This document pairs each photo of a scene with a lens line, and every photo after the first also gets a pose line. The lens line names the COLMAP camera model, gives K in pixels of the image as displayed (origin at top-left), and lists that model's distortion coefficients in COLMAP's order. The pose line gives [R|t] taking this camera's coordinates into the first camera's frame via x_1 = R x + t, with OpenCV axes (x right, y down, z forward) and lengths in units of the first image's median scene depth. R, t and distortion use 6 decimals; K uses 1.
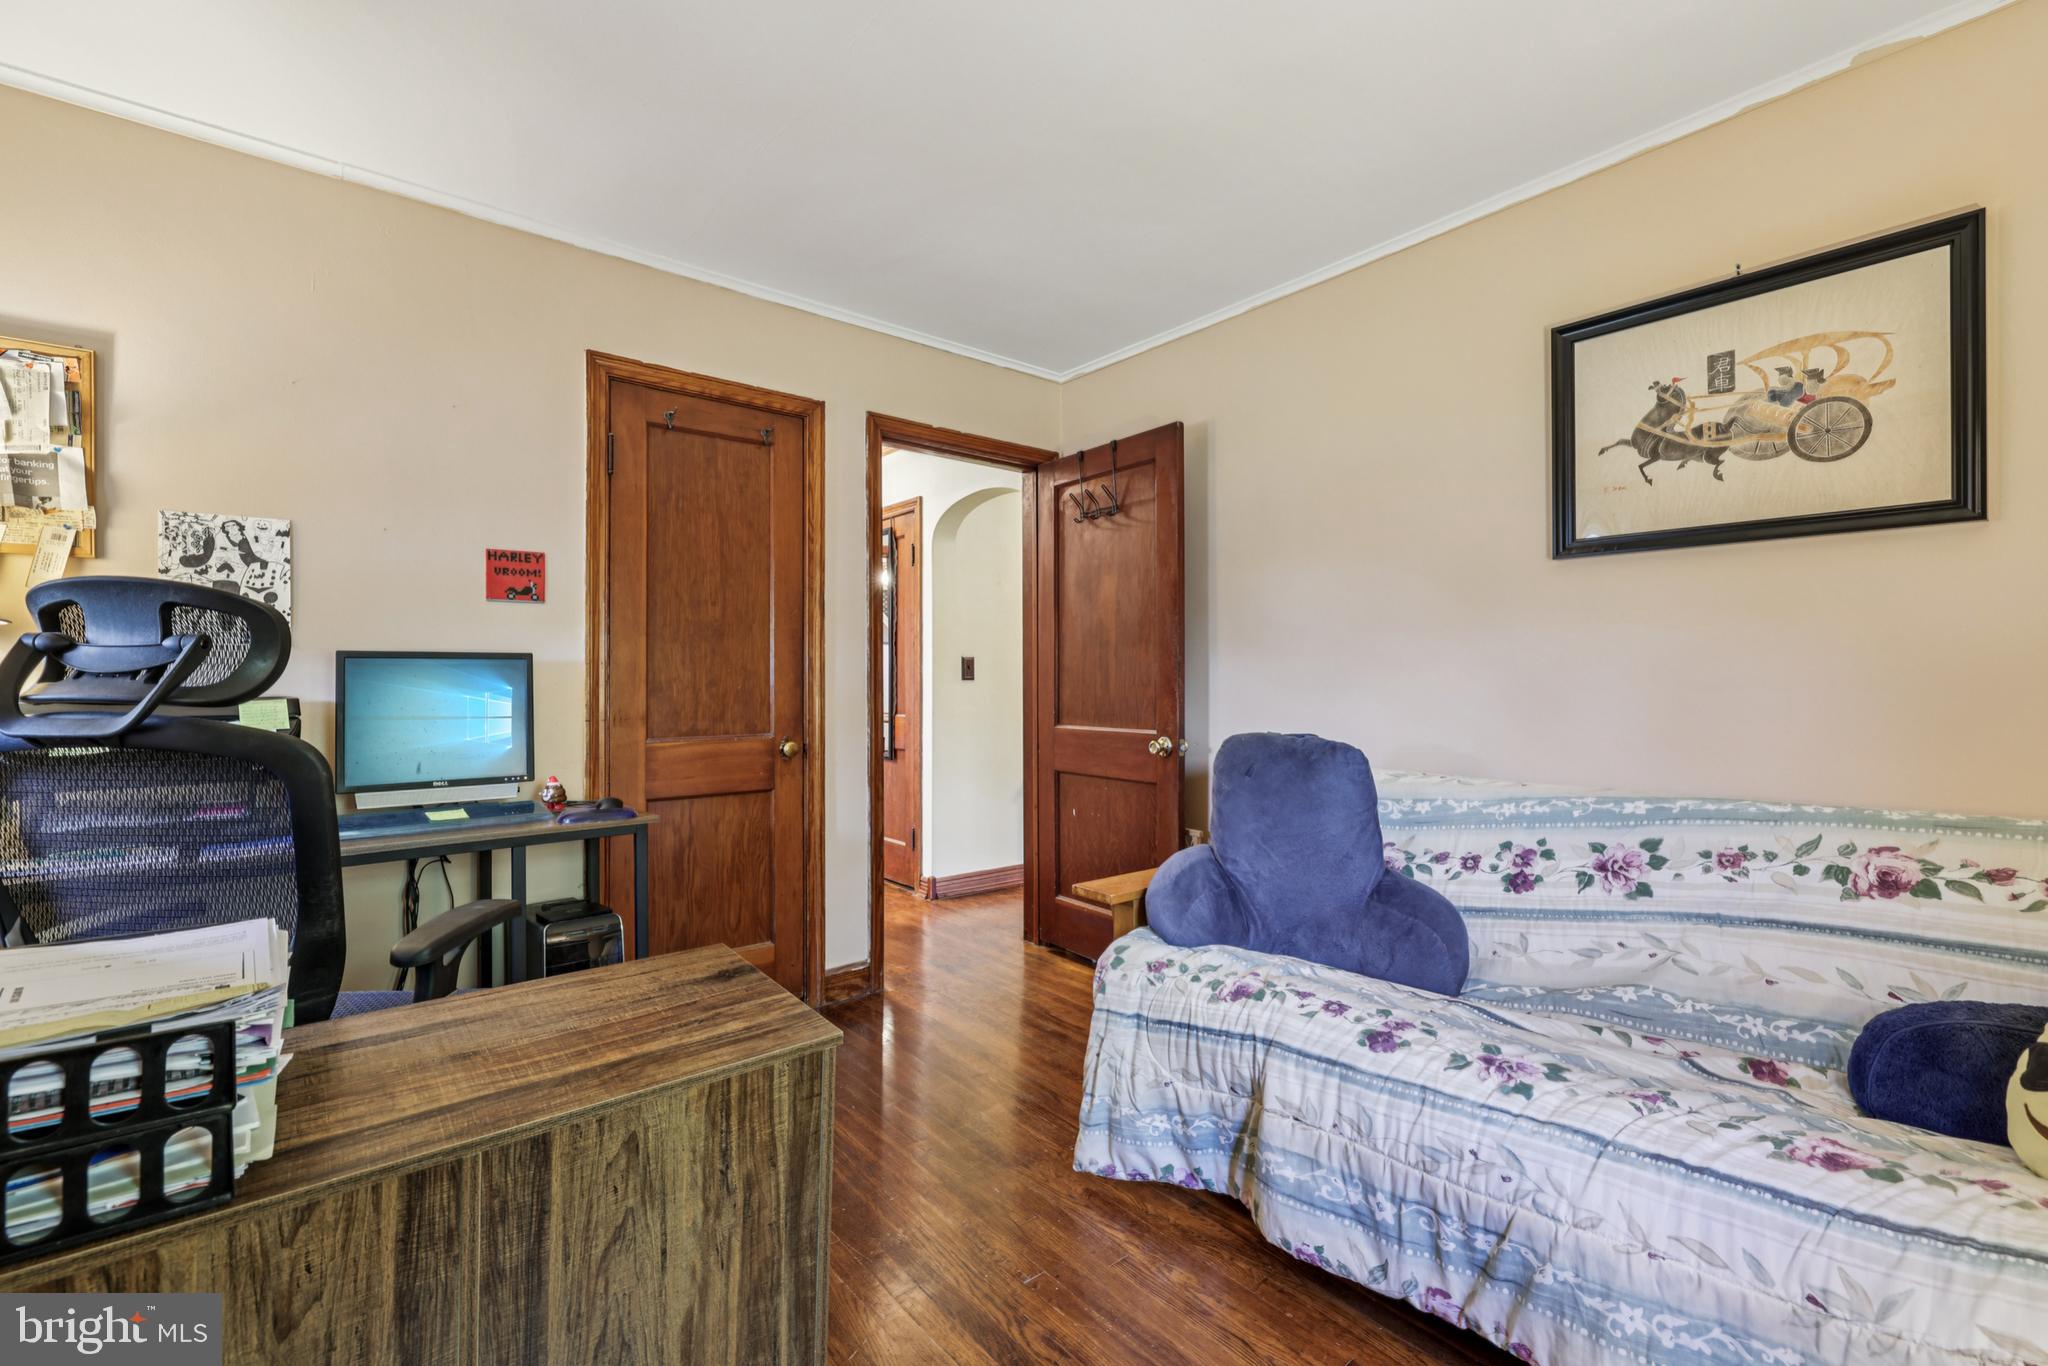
lens RADIAL K [[883.1, 0, 1025.0], [0, 883.1, 678.9], [0, 0, 1]] dist [-0.000302, -0.000032]
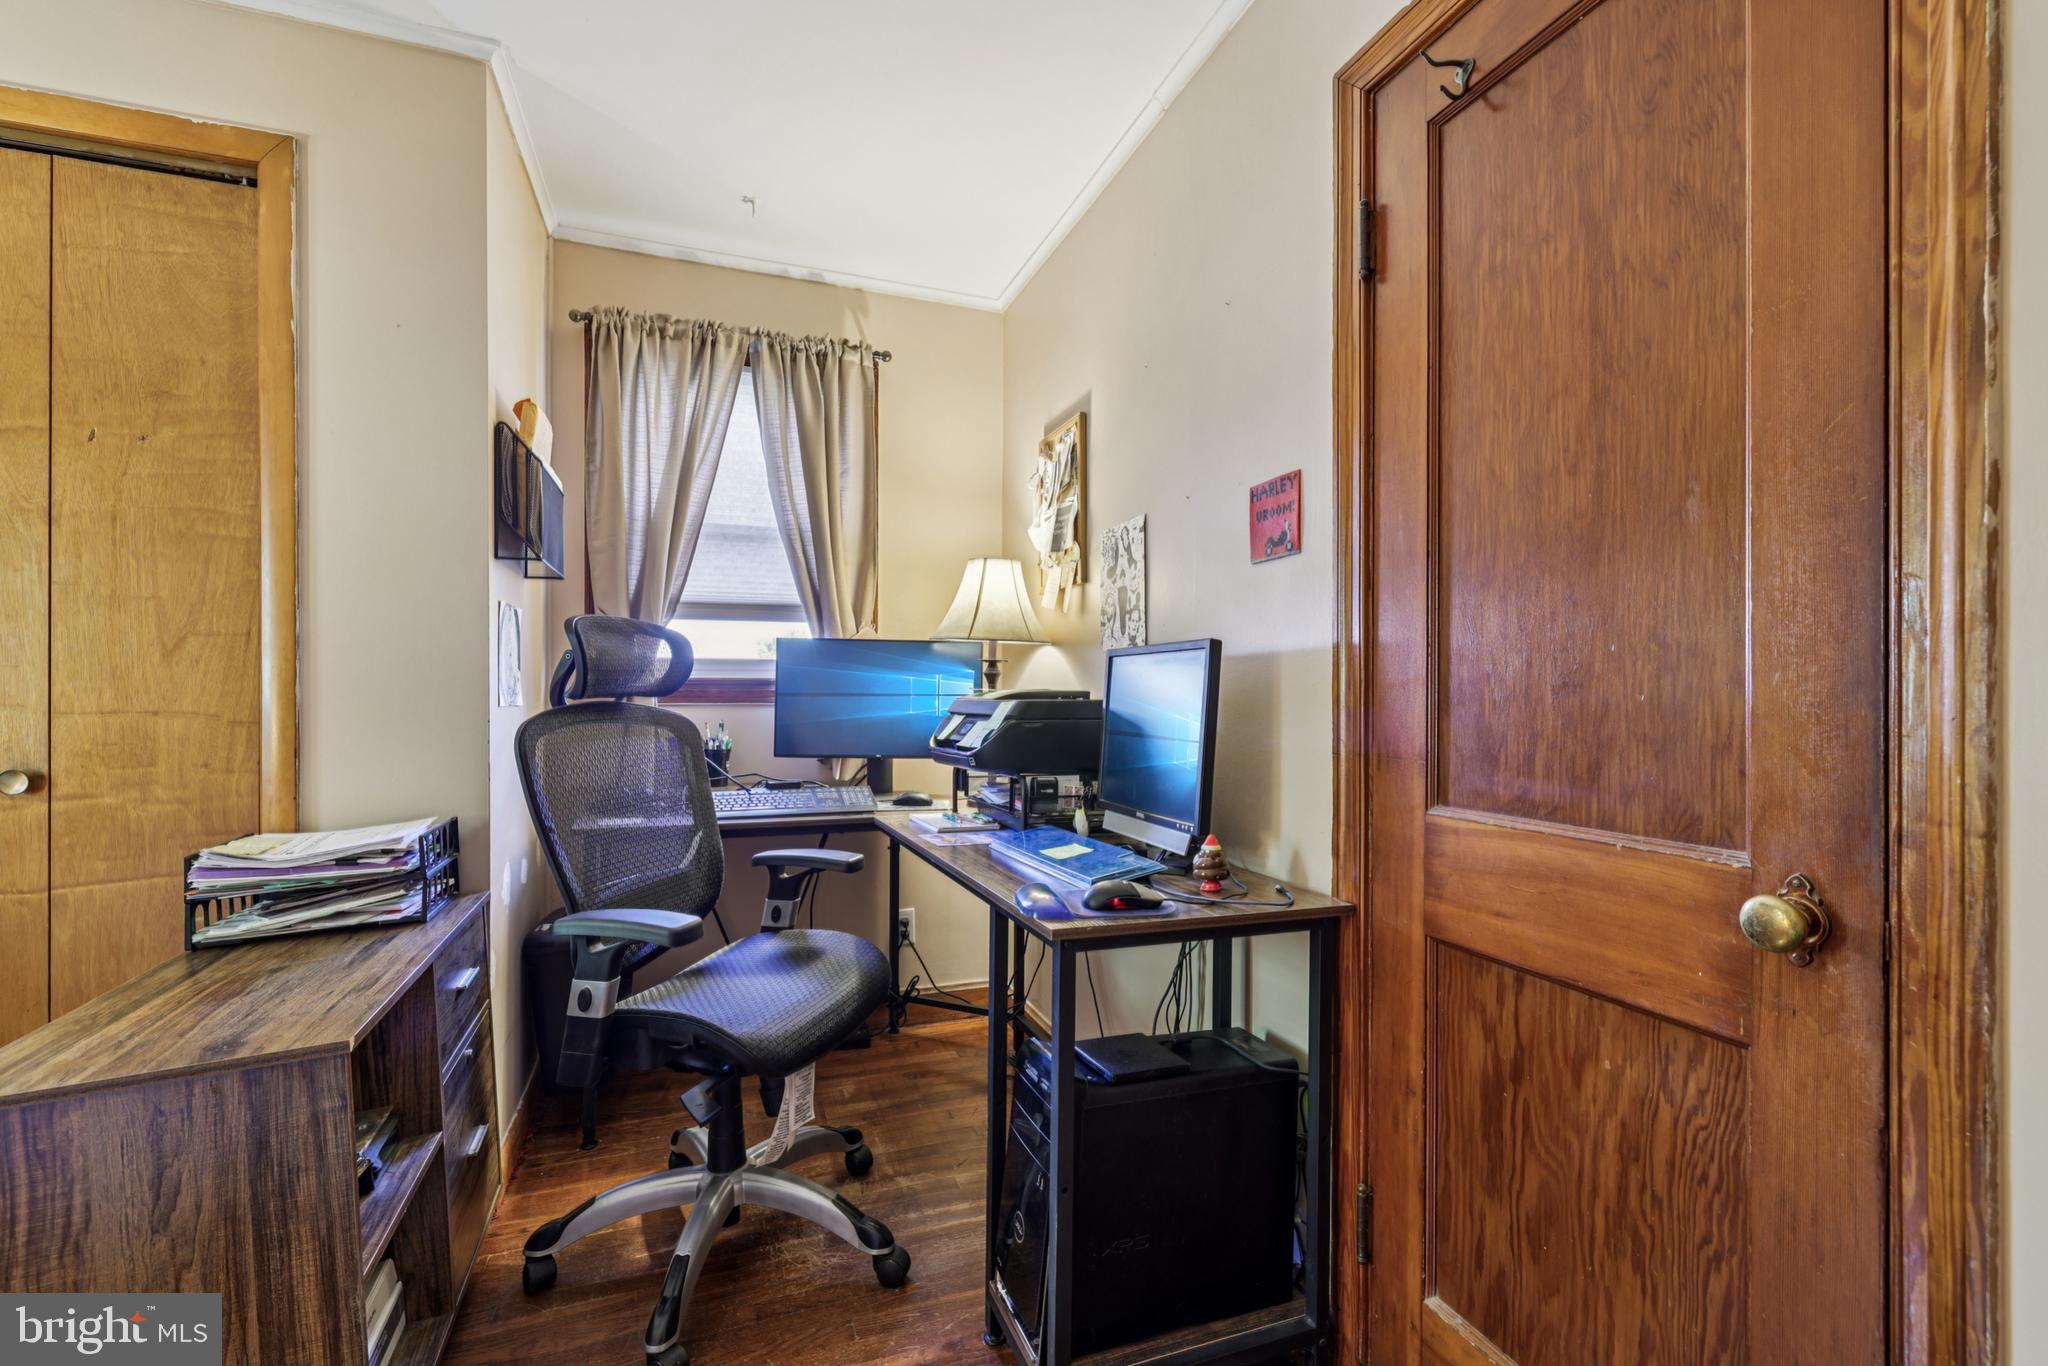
lens RADIAL K [[883.1, 0, 1023.8], [0, 883.1, 691.1], [0, 0, 1]] dist [-0.000302, -0.000032]
pose [[-0.336460, -0.000024, -0.941698, 0.078992], [-0.001066, 0.999999, 0.000355, 0.008231], [0.941697, 0.001123, -0.336460, 0.936416]]
